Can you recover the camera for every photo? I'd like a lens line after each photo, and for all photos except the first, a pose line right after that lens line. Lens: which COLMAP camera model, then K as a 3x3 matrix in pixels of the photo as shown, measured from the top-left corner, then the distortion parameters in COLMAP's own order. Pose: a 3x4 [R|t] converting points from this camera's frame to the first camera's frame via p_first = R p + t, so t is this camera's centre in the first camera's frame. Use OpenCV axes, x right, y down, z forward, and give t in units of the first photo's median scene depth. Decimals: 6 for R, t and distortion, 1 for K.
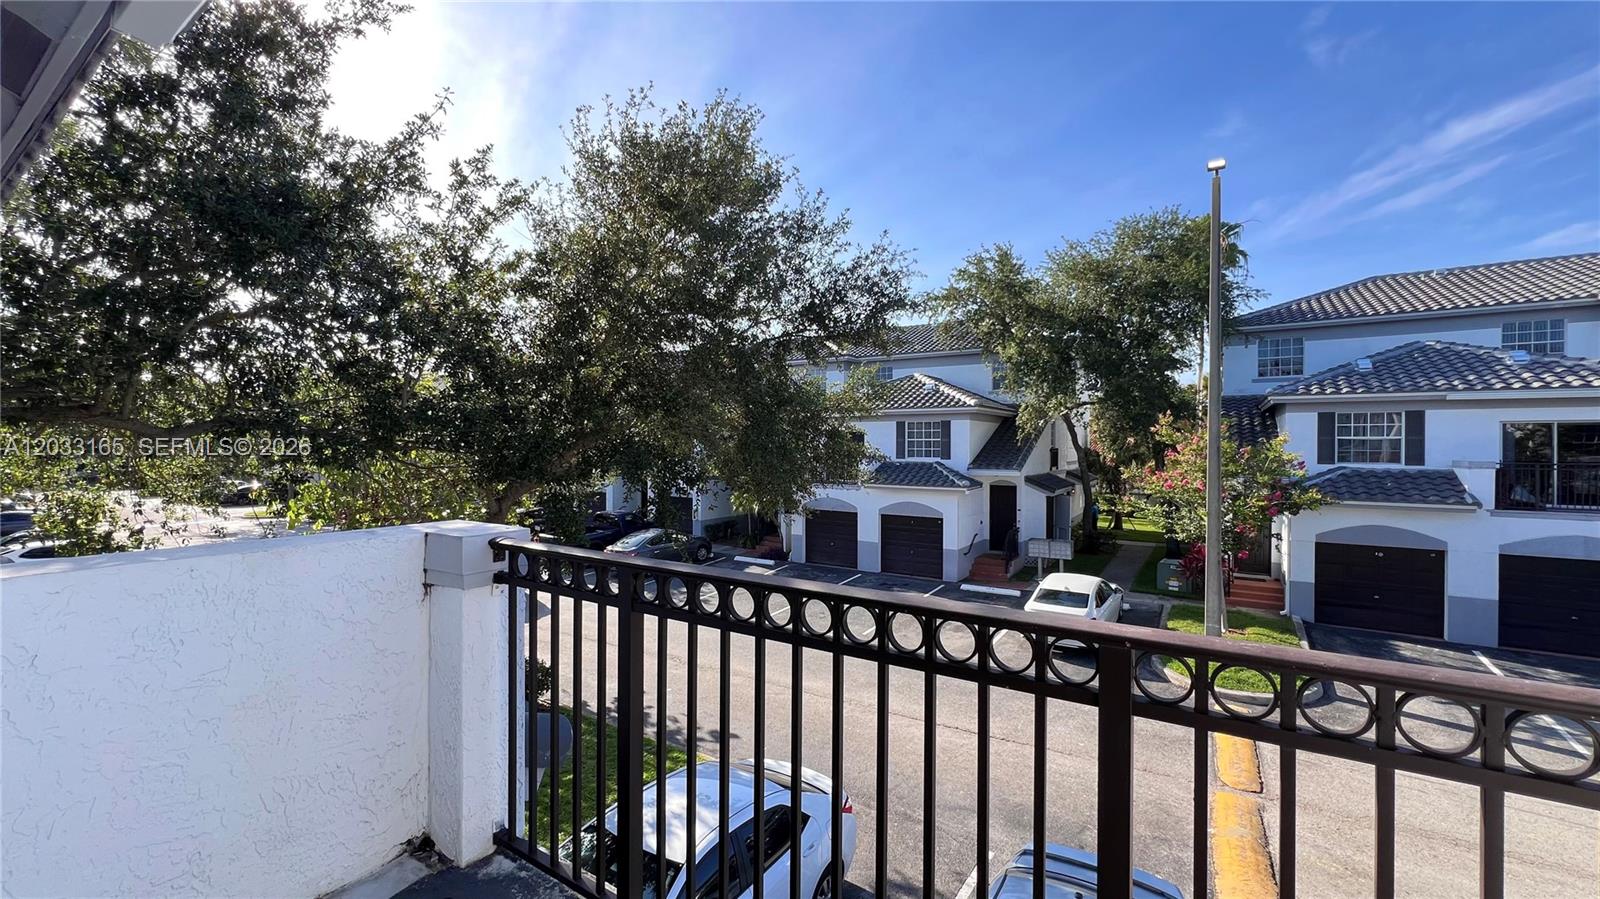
lens RADIAL K [[660.8, 0, 803.1], [0, 660.8, 448.8], [0, 0, 1]] dist [-0.000979, 0.000846]
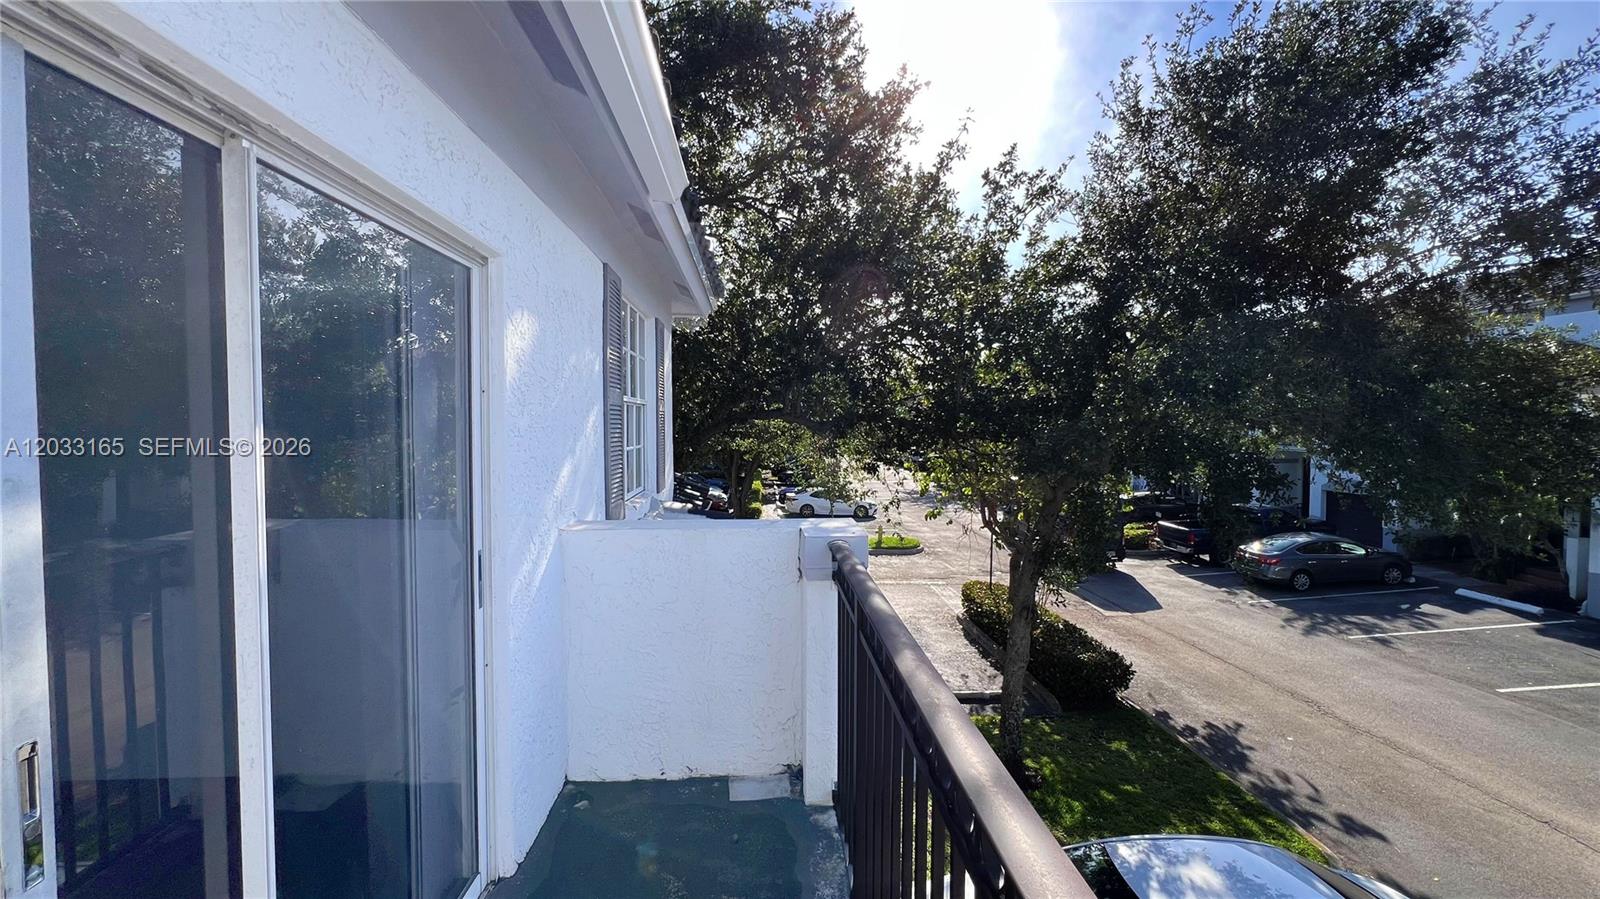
lens RADIAL K [[660.8, 0, 798.0], [0, 660.8, 451.9], [0, 0, 1]] dist [-0.000979, 0.000846]
pose [[0.569698, 0.038433, -0.820955, 0.169313], [-0.000840, 0.998933, 0.046182, -0.028119], [0.821854, -0.025621, 0.569122, 0.114753]]
